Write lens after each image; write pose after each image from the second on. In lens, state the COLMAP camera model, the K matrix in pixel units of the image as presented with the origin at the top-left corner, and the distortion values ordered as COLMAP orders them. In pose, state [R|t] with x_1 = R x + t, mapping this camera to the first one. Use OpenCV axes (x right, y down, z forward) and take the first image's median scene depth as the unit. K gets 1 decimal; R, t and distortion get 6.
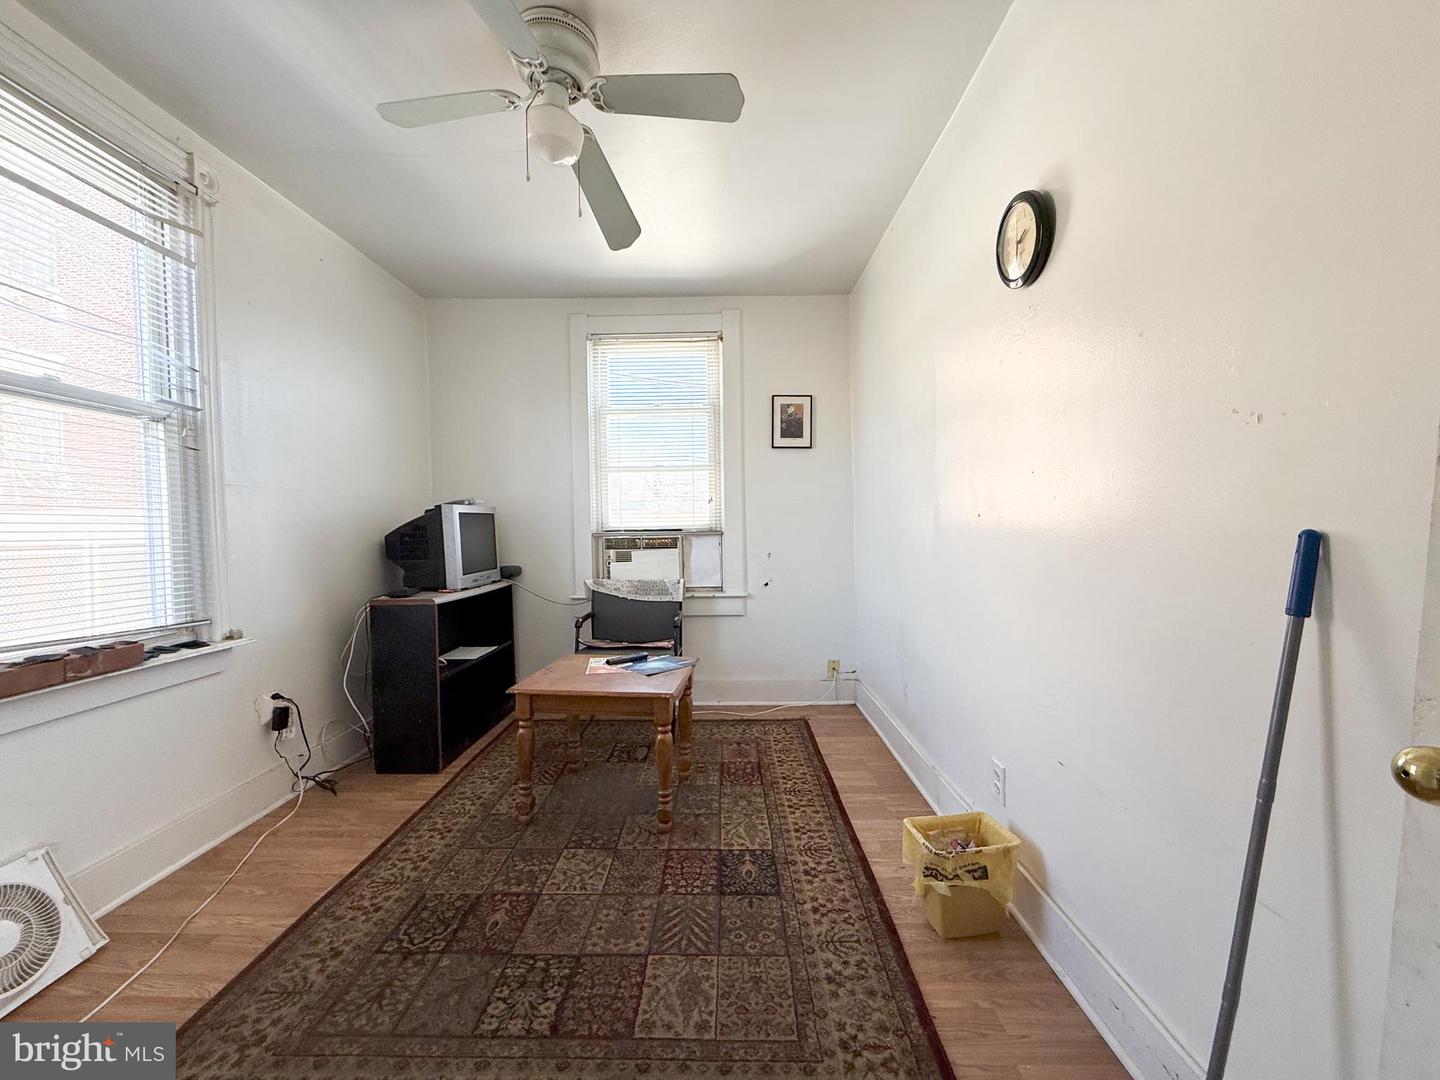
lens RADIAL K [[571.2, 0, 716.5], [0, 571.2, 542.0], [0, 0, 1]] dist [-0.001281, -0.000401]
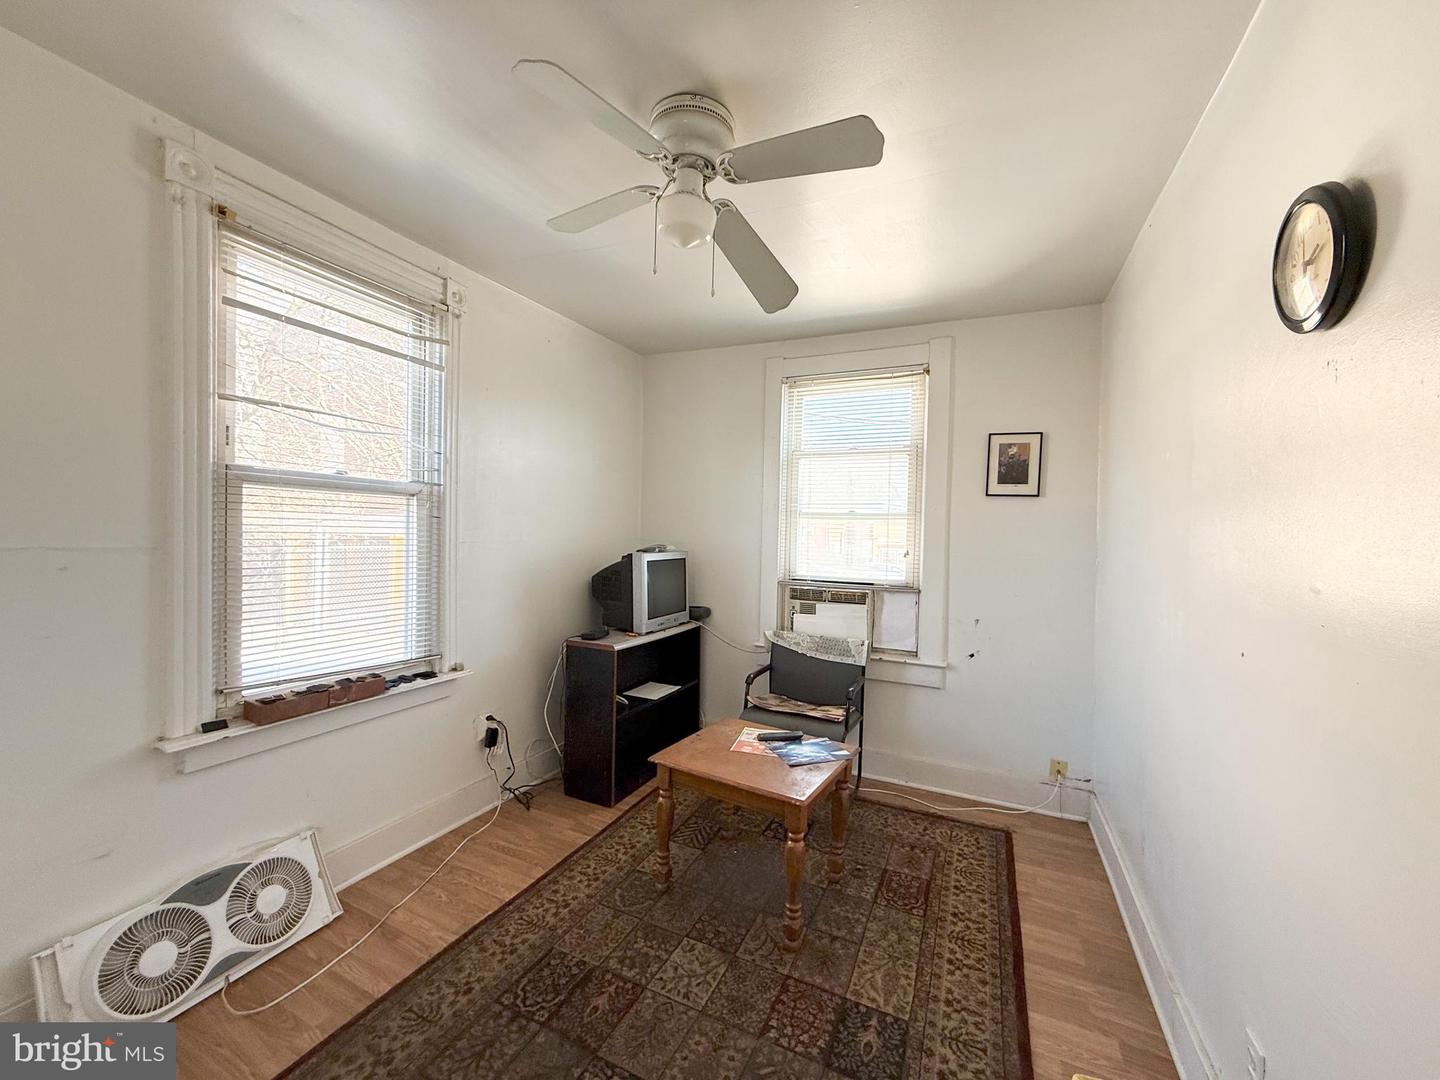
lens RADIAL K [[571.2, 0, 716.5], [0, 571.2, 542.0], [0, 0, 1]] dist [-0.001281, -0.000401]
pose [[0.910396, 0.043637, -0.411431, 0.145927], [-0.048500, 0.998822, -0.001383, -0.130302], [0.410886, 0.021213, 0.911440, 0.114611]]
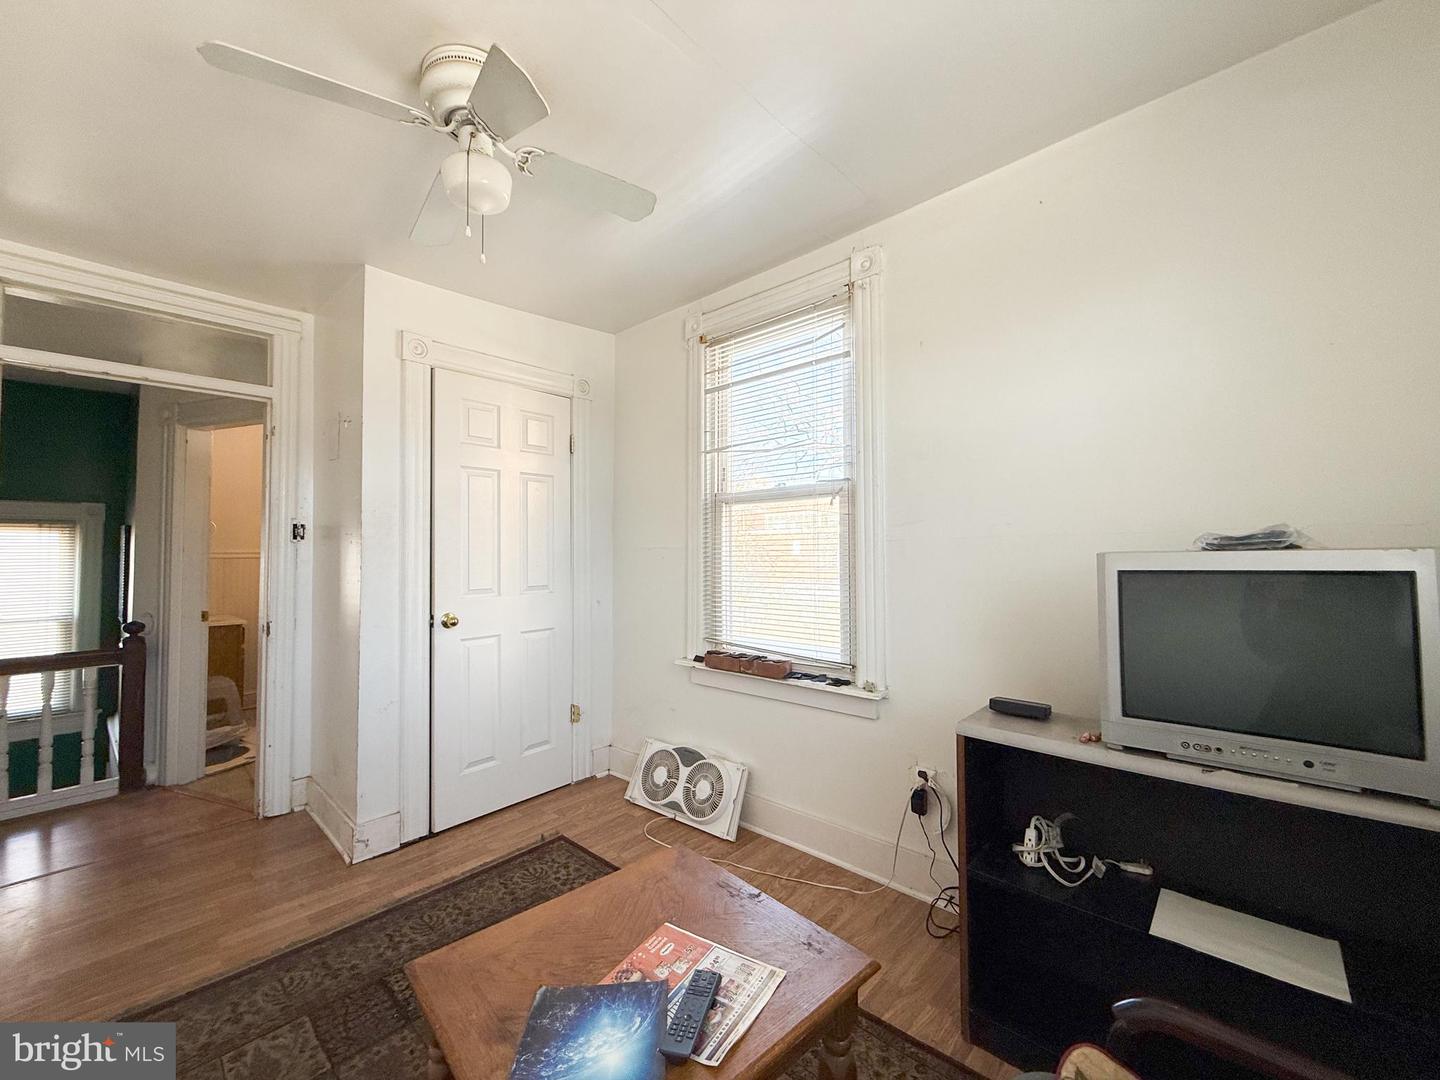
lens RADIAL K [[579.2, 0, 721.0], [0, 579.2, 540.6], [0, 0, 1]] dist [0.001023, 0.000143]
pose [[-0.660266, 0.003680, -0.751023, 0.124080], [-0.000534, 0.999985, 0.005369, -0.109478], [0.751032, 0.003946, -0.660254, 1.510215]]
